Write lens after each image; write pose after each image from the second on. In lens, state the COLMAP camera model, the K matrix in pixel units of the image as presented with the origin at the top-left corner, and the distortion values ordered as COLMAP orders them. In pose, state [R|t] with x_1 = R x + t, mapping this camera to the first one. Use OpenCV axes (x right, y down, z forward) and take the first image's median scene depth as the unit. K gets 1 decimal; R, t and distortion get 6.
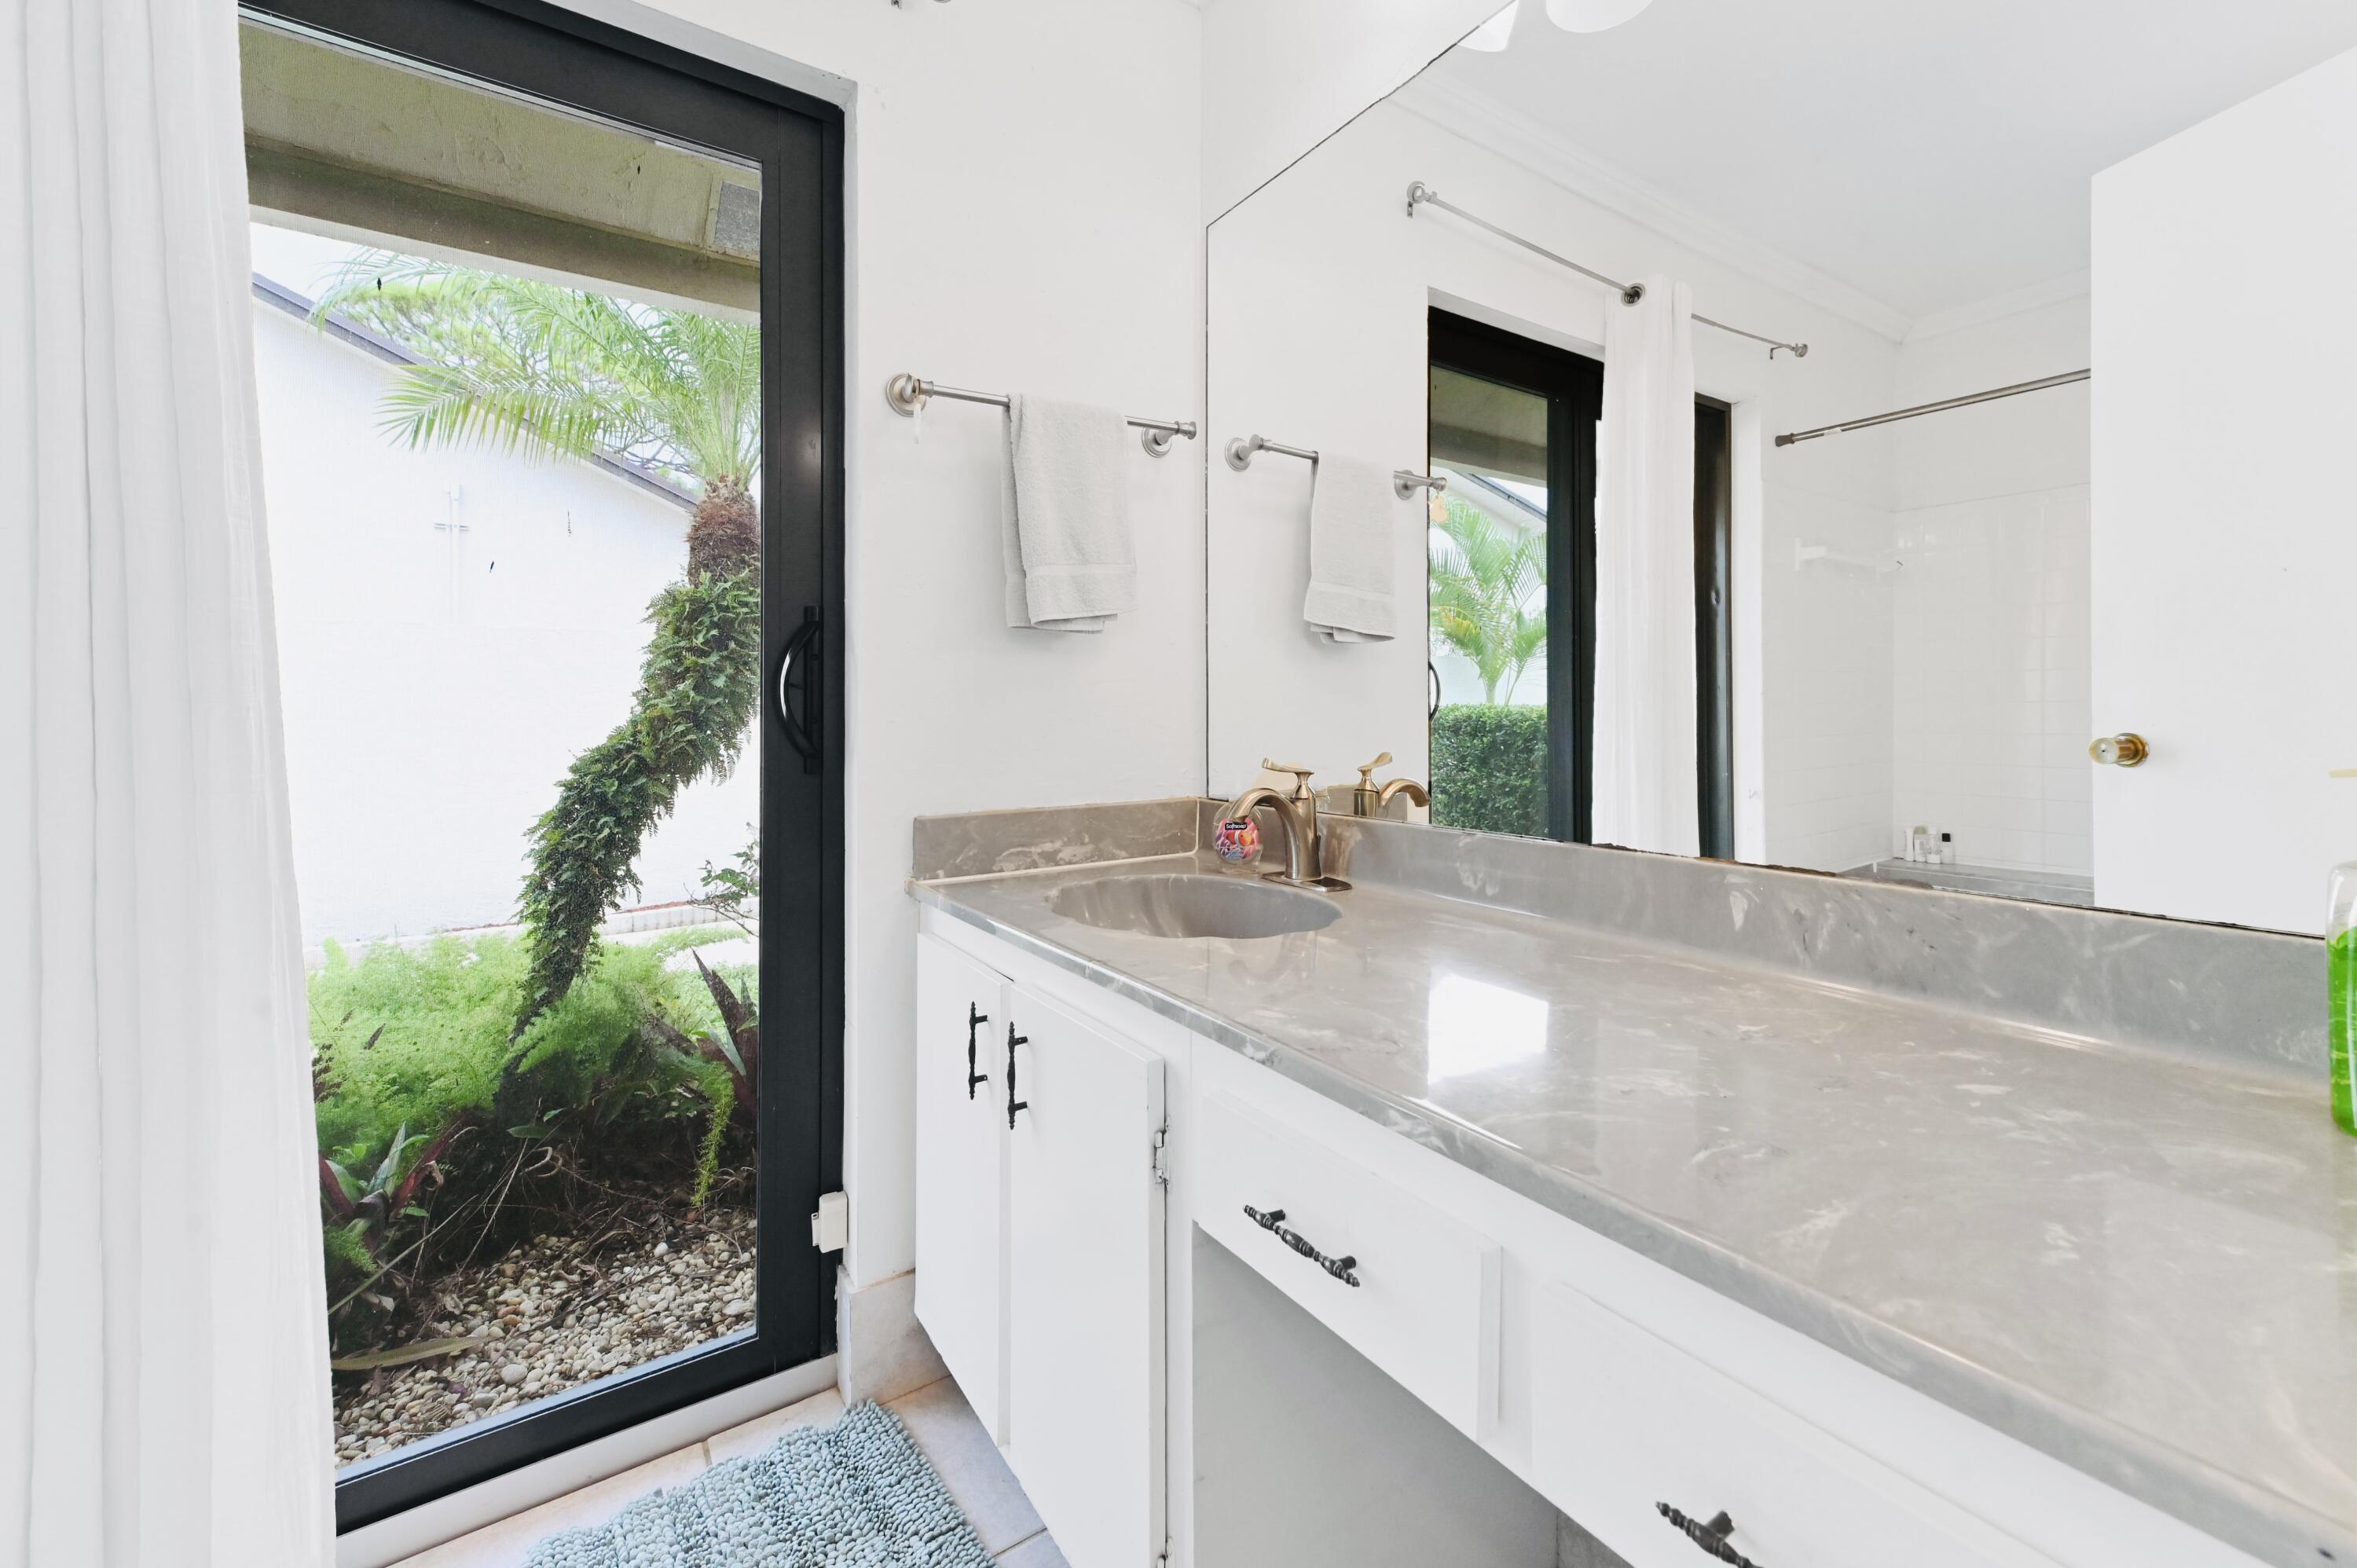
lens RADIAL K [[936.4, 0, 1168.4], [0, 936.4, 702.2], [0, 0, 1]] dist [0.013634, 0.000221]
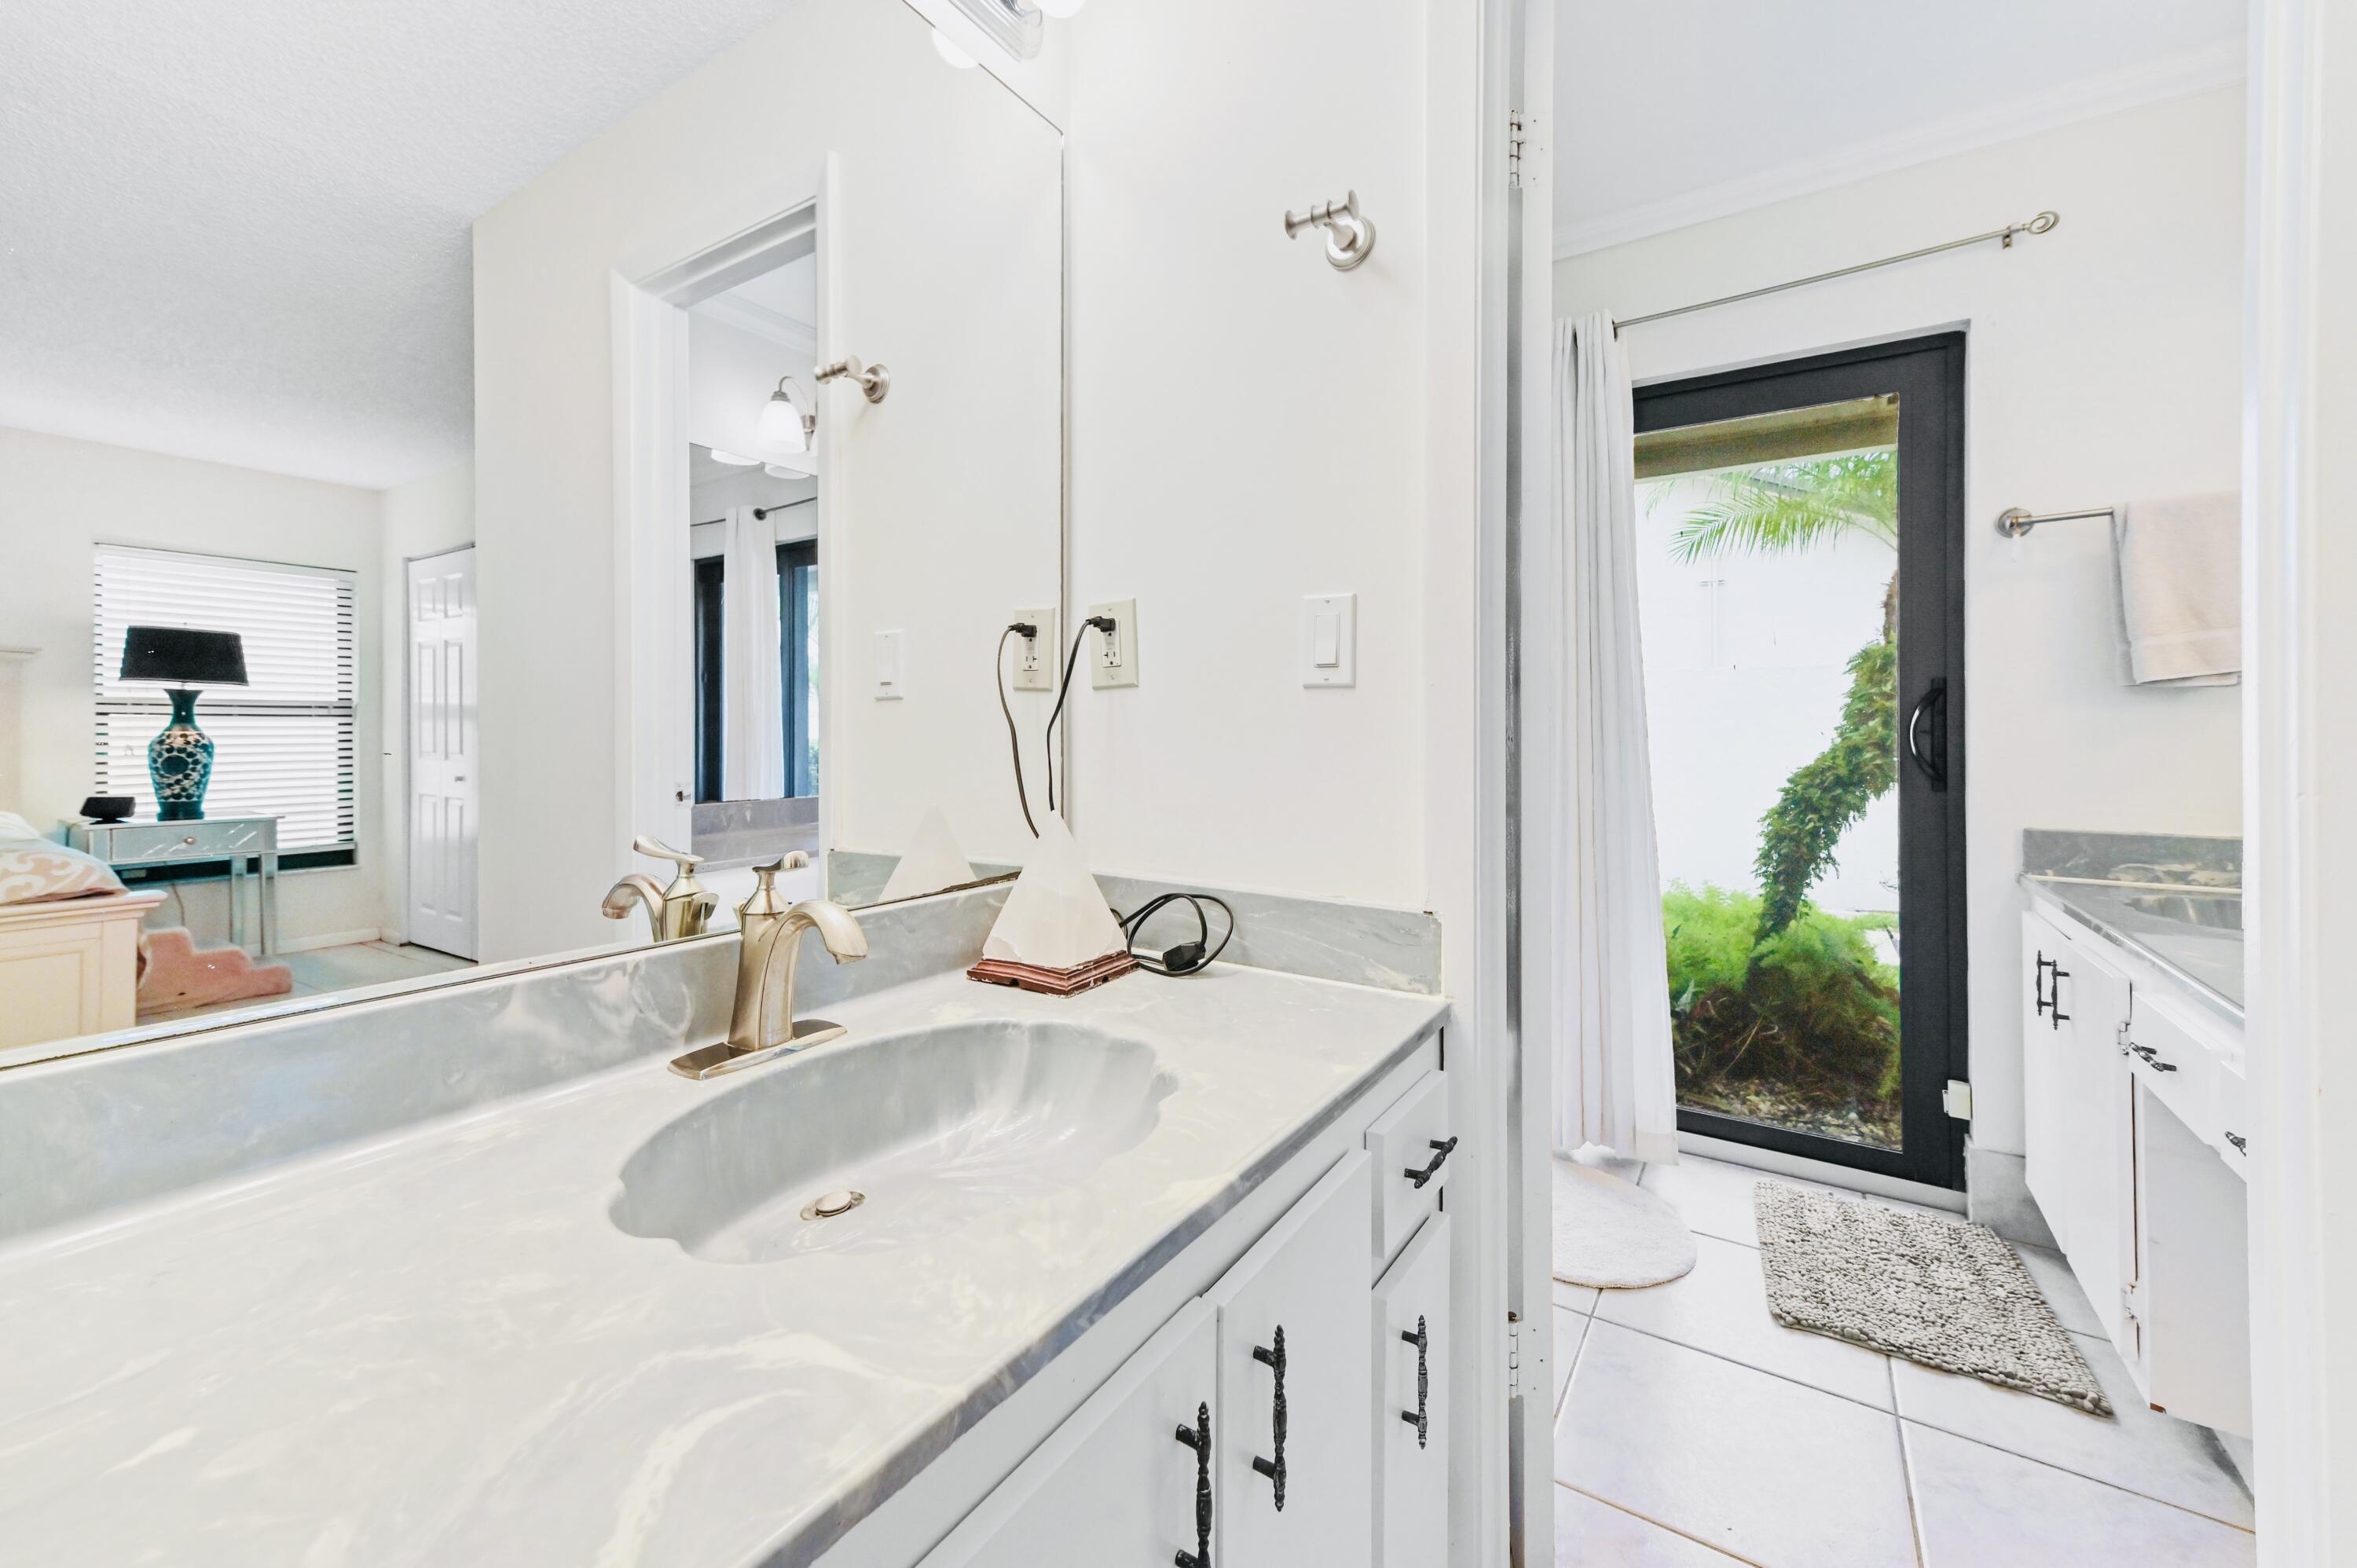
lens RADIAL K [[936.4, 0, 1185.8], [0, 936.4, 715.7], [0, 0, 1]] dist [0.013634, 0.000221]
pose [[0.398559, -0.006611, -0.917119, 0.366288], [0.005101, 0.999975, -0.004992, -0.029502], [0.917128, -0.002688, 0.398583, -0.484038]]
